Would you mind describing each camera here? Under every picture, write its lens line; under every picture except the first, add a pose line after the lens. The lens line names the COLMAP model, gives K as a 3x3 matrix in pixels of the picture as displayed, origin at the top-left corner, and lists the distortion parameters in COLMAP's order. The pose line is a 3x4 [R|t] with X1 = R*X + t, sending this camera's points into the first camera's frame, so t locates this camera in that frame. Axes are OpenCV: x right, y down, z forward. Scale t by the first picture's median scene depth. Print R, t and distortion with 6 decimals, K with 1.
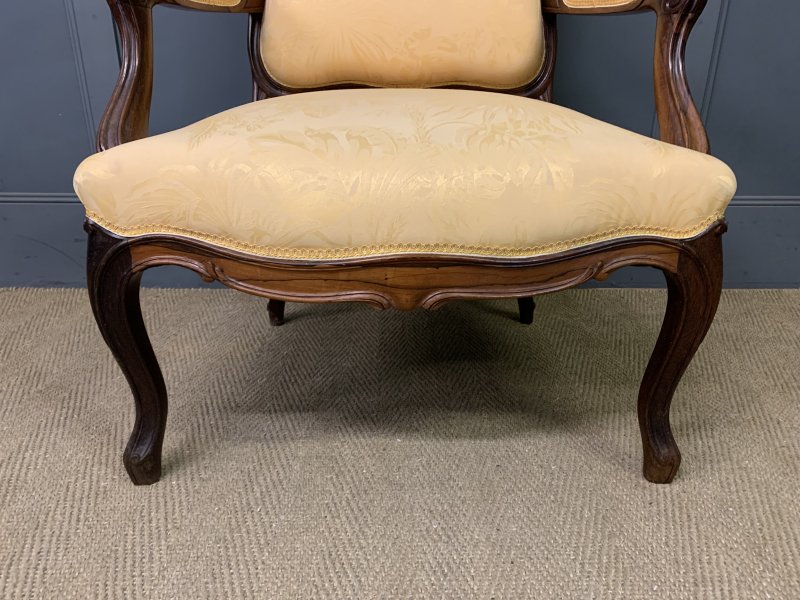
lens RADIAL K [[615.4, 0, 402.8], [0, 615.4, 304.3], [0, 0, 1]] dist [0.011609, -0.002433]
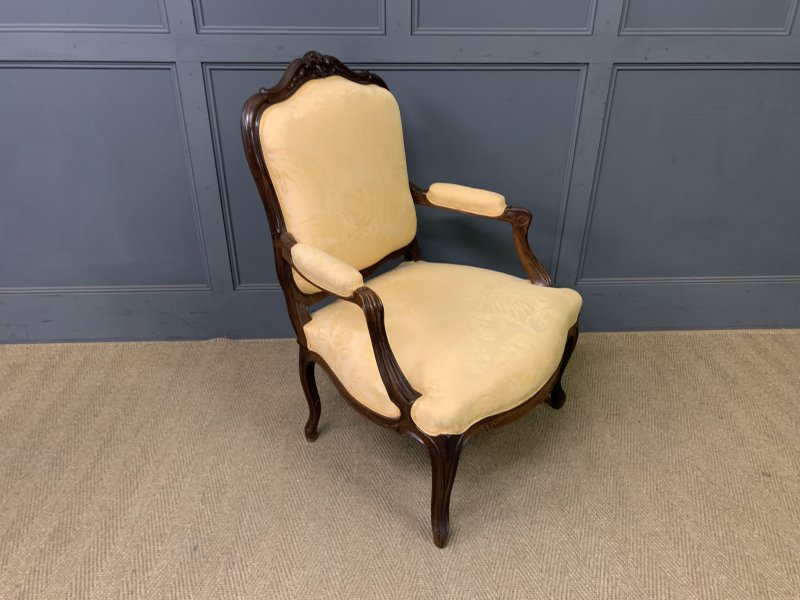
lens RADIAL K [[615.4, 0, 400.8], [0, 615.4, 298.7], [0, 0, 1]] dist [0.011609, -0.002433]
pose [[0.999536, -0.014235, 0.026925, -0.071802], [0.010910, 0.992737, 0.119810, -0.605289], [-0.028435, -0.119460, 0.992432, -1.075568]]
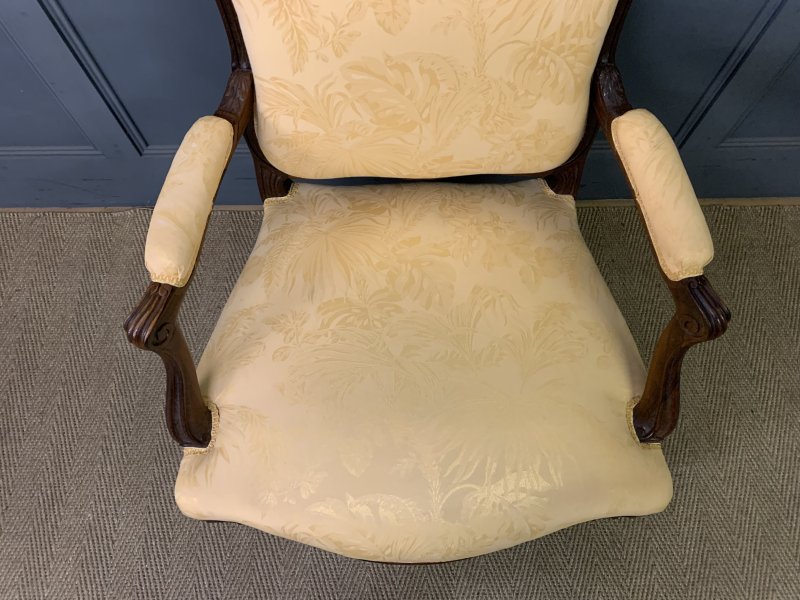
lens RADIAL K [[615.4, 0, 398.4], [0, 615.4, 303.3], [0, 0, 1]] dist [0.011609, -0.002433]
pose [[0.999969, 0.001665, -0.007703, -0.035032], [0.004425, 0.690142, 0.723661, -1.282859], [0.006521, -0.723672, 0.690113, 0.336006]]
